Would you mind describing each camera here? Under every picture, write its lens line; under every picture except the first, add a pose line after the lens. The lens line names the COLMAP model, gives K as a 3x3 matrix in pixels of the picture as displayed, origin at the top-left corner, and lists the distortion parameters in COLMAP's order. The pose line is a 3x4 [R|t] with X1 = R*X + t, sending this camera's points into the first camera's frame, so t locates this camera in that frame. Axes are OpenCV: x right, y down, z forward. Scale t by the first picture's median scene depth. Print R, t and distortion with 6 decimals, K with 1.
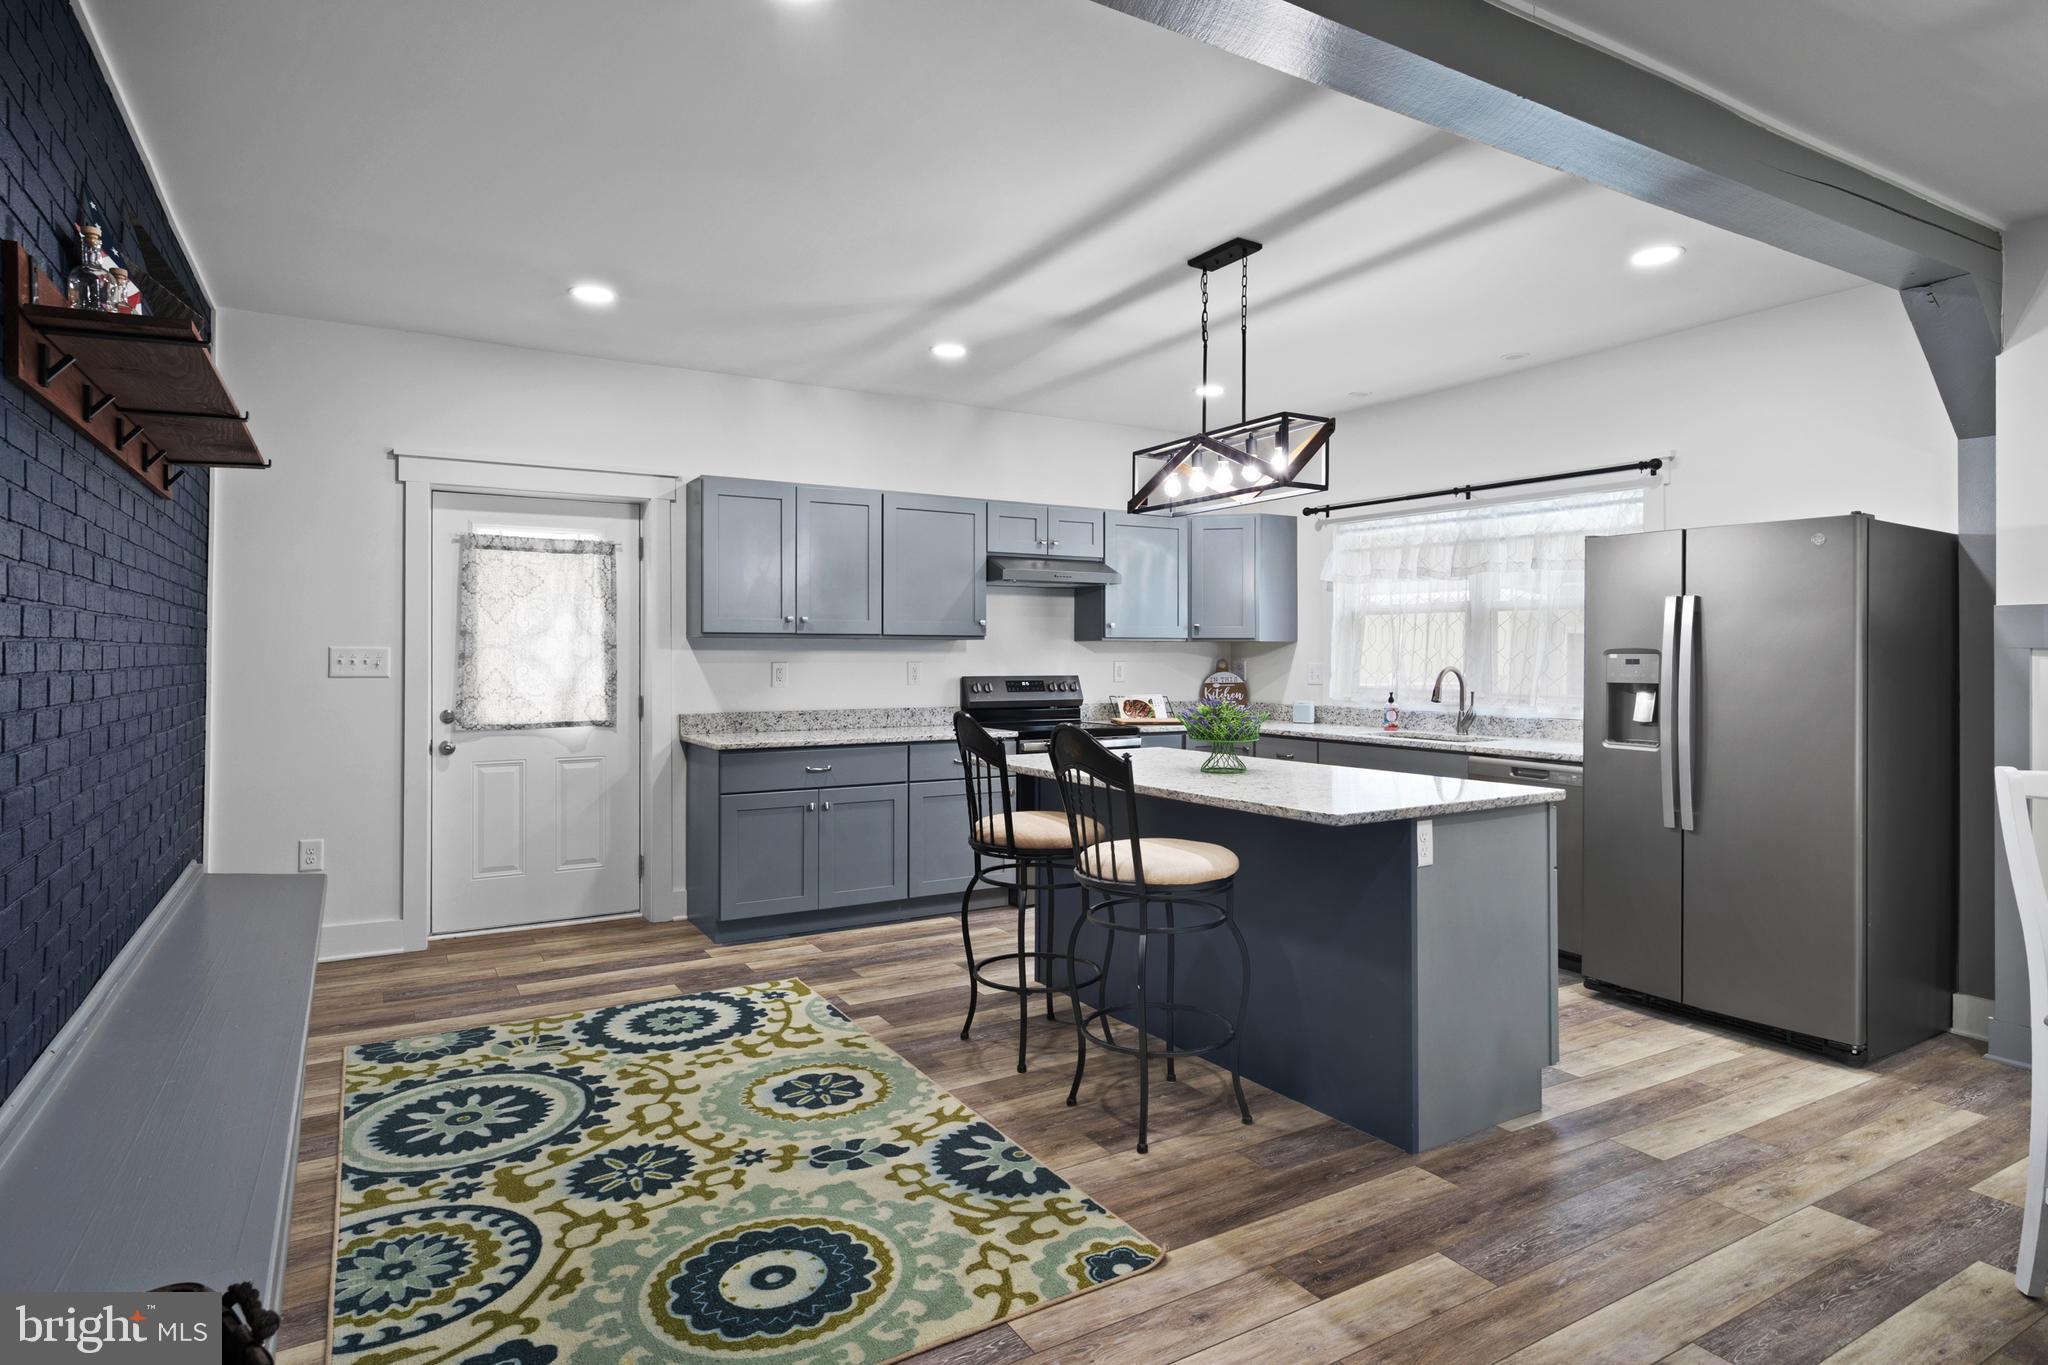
lens RADIAL K [[1114.1, 0, 1026.9], [0, 1114.1, 660.8], [0, 0, 1]] dist [0.007471, 0.001118]
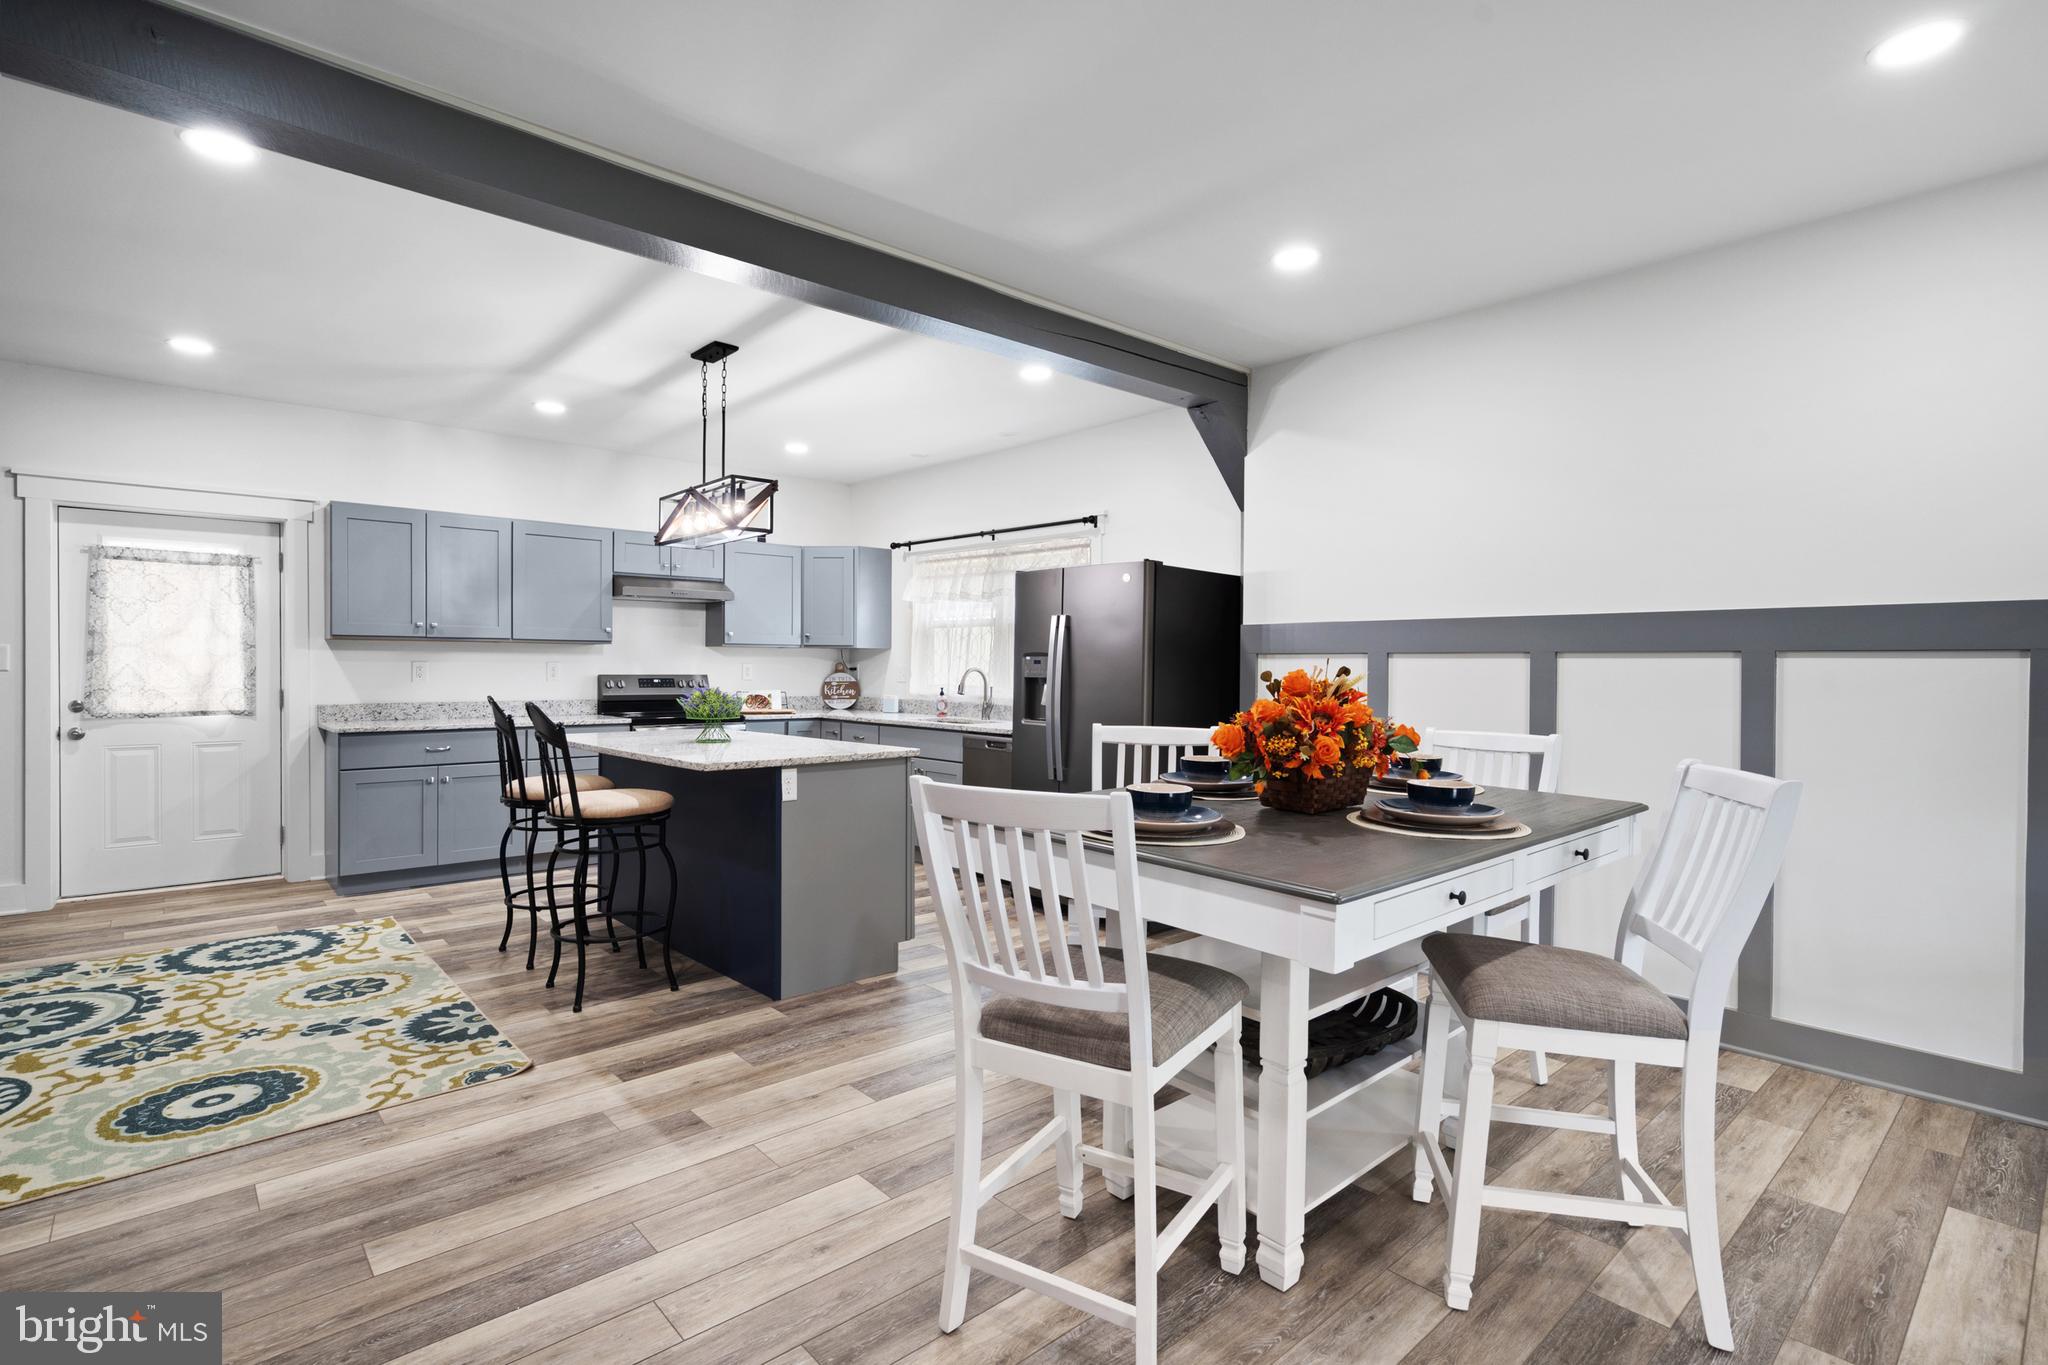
lens RADIAL K [[984.8, 0, 1020.1], [0, 984.8, 686.2], [0, 0, 1]] dist [0.002343, 0.001216]
pose [[0.982078, 0.001303, 0.188471, 0.245109], [-0.004400, 0.999862, 0.016017, 0.009549], [-0.188425, -0.016559, 0.981948, -0.174615]]
